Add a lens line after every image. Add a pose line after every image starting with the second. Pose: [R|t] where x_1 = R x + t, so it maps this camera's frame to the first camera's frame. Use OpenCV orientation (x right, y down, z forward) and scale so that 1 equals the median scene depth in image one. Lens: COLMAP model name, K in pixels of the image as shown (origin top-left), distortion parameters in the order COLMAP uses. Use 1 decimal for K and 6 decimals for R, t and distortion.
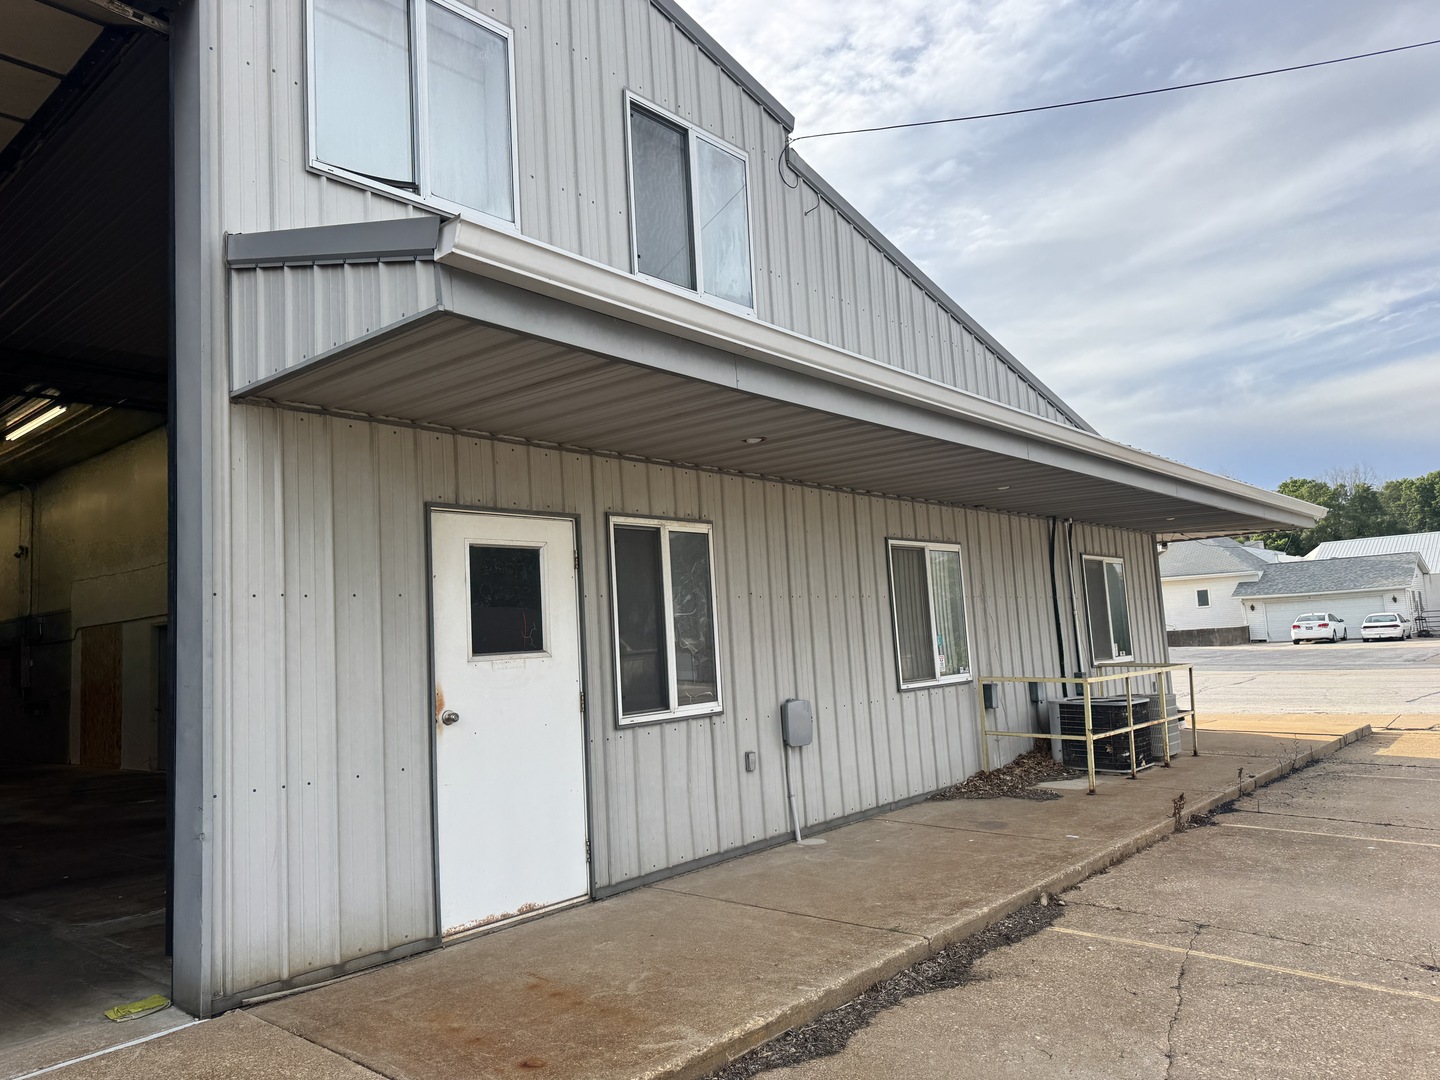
lens RADIAL K [[1010.3, 0, 723.0], [0, 1010.3, 533.4], [0, 0, 1]] dist [0.127251, -0.207280]
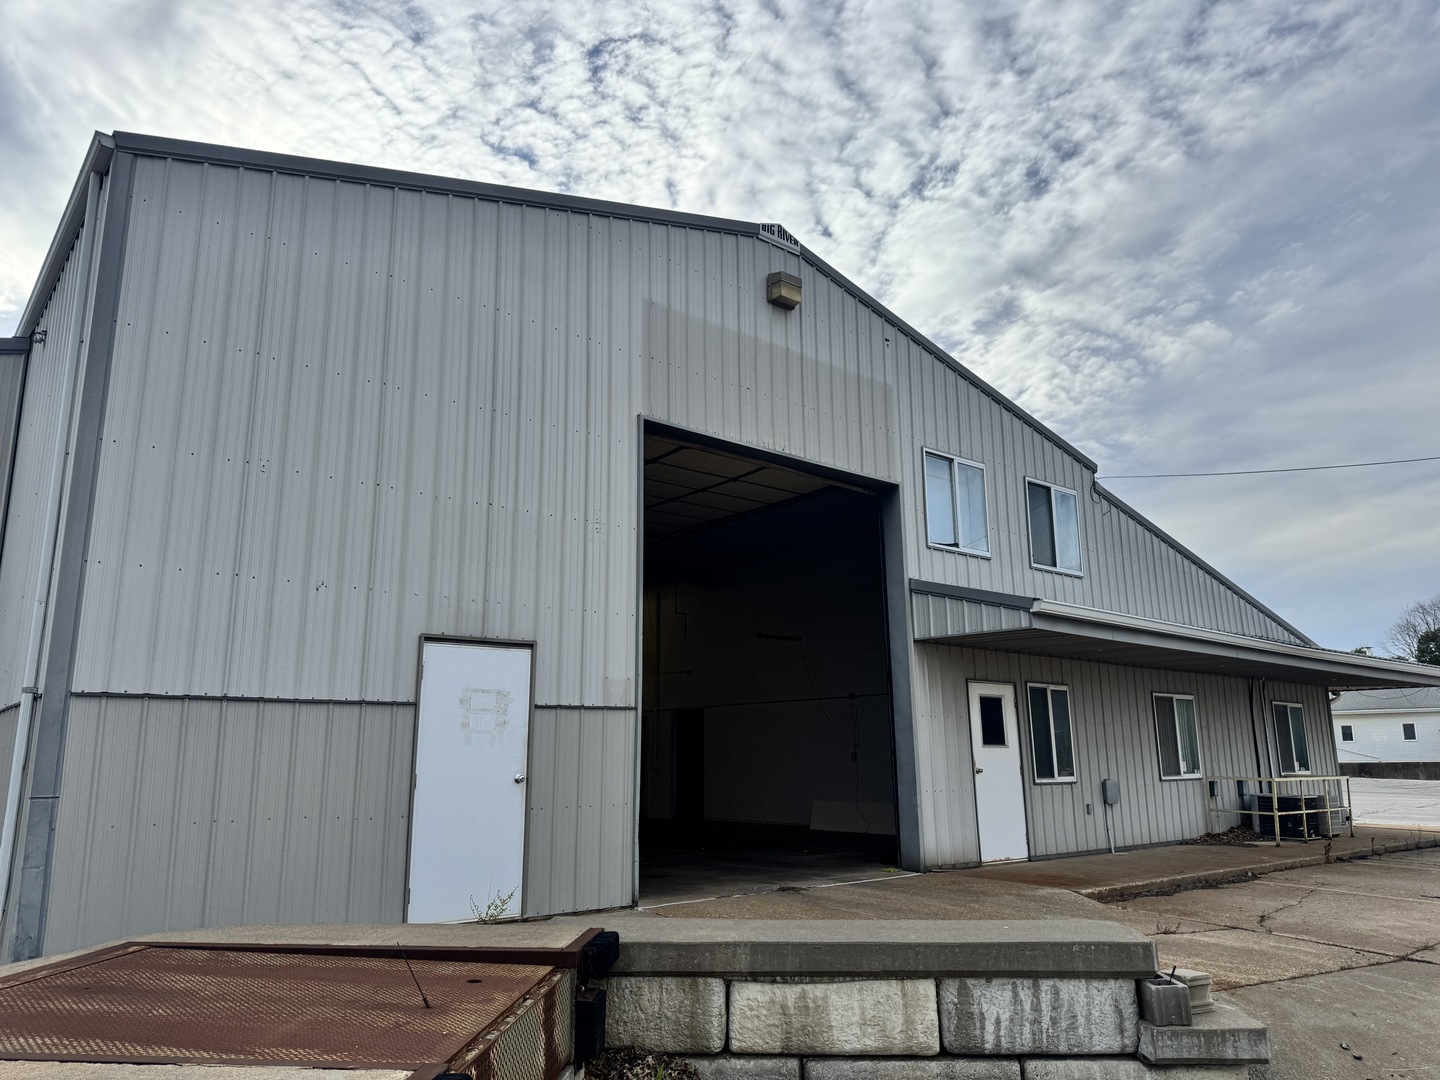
lens RADIAL K [[1010.3, 0, 723.0], [0, 1010.3, 533.4], [0, 0, 1]] dist [0.127251, -0.207280]
pose [[0.986930, 0.015801, -0.160371, -0.413521], [-0.031756, 0.994737, -0.097419, -0.102058], [0.157988, 0.101238, 0.982238, -1.277626]]
